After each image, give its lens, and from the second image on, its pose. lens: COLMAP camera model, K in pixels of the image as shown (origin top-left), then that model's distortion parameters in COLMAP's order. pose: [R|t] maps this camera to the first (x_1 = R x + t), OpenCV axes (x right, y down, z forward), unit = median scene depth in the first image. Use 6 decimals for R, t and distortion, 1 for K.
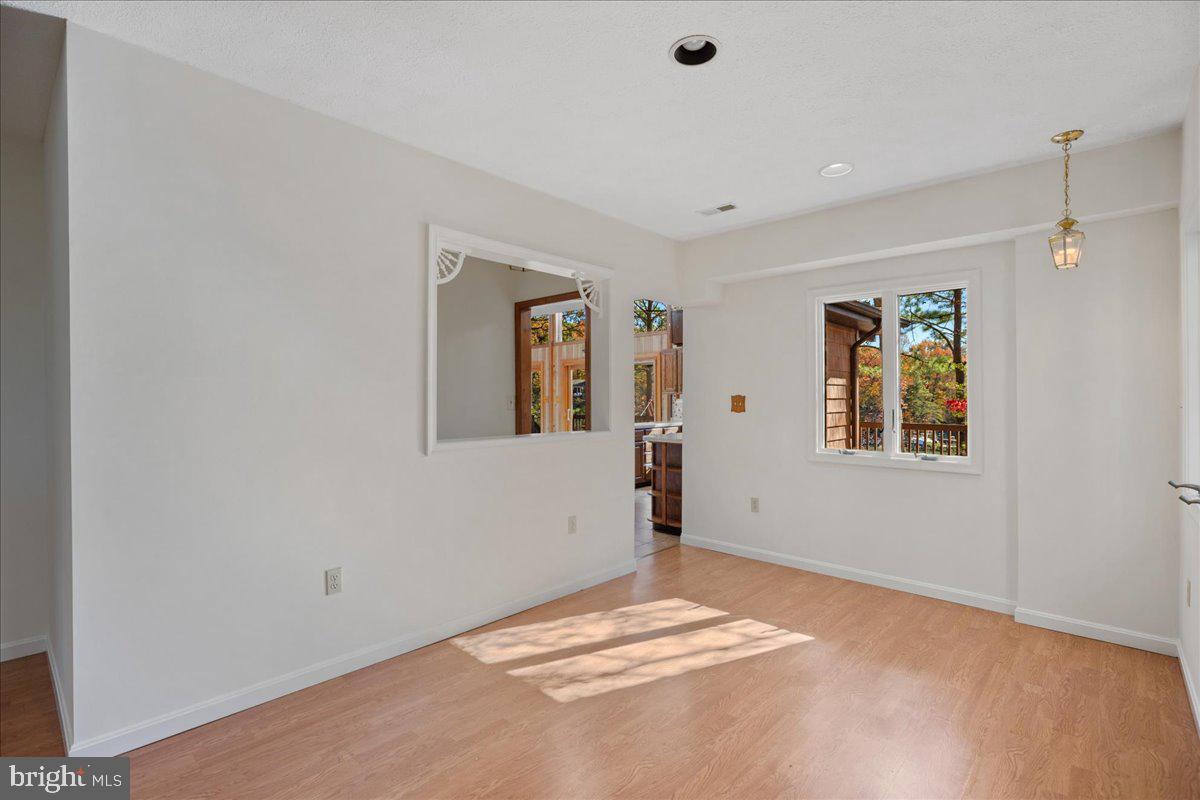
lens RADIAL K [[554.8, 0, 601.8], [0, 554.8, 396.9], [0, 0, 1]] dist [-0.009112, 0.001102]
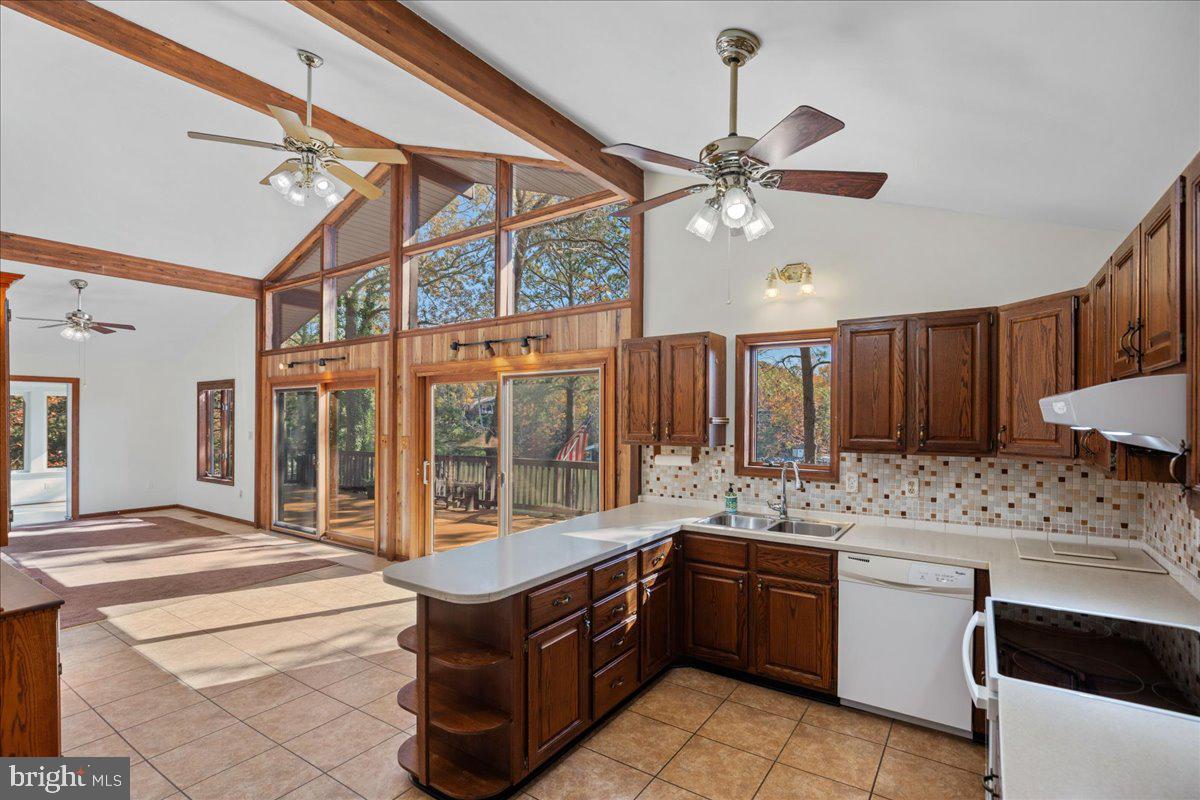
lens RADIAL K [[554.8, 0, 604.1], [0, 554.8, 408.4], [0, 0, 1]] dist [-0.009112, 0.001102]
pose [[0.988297, 0.005833, 0.152428, 0.028738], [-0.004464, 0.999947, -0.009327, -0.027230], [-0.152474, 0.008537, 0.988271, 0.555730]]
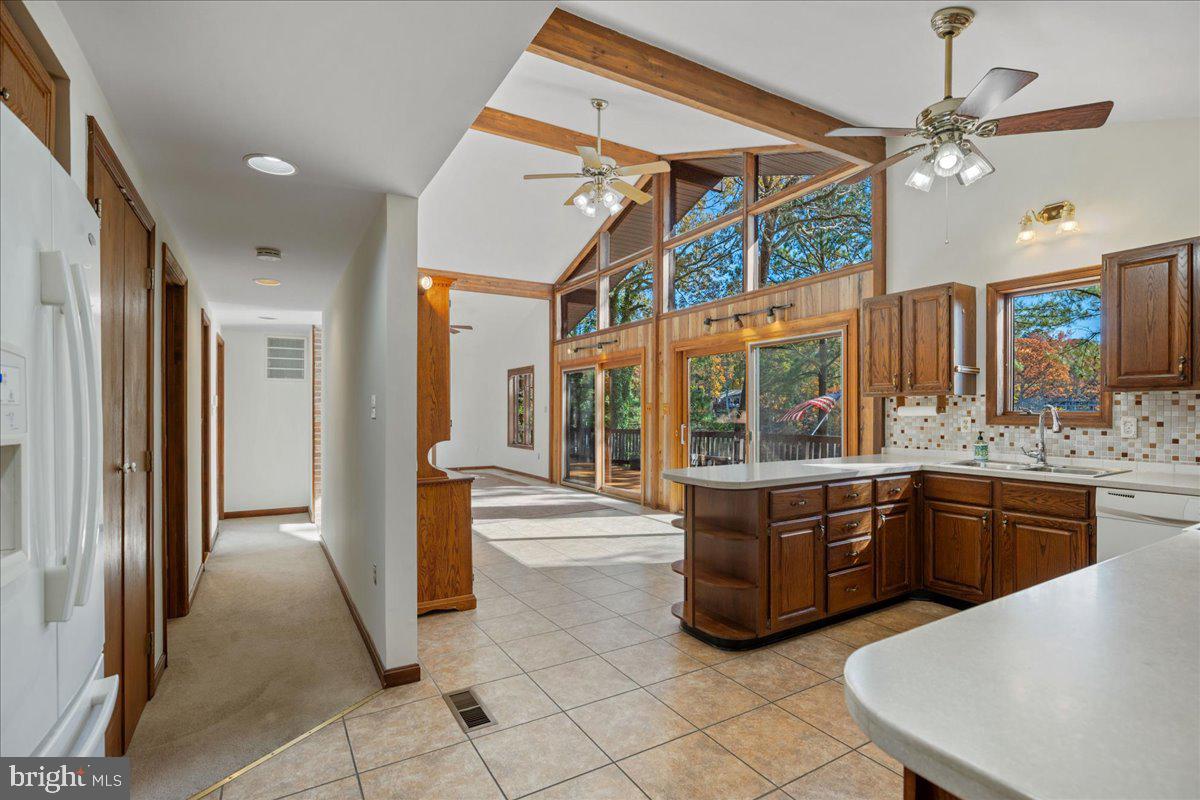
lens RADIAL K [[562.4, 0, 601.1], [0, 562.4, 406.1], [0, 0, 1]] dist [-0.012673, 0.002813]
pose [[0.958701, 0.002574, -0.284405, 0.031730], [-0.003970, 0.999983, -0.004332, 0.005756], [0.284389, 0.005282, 0.958694, 0.473560]]
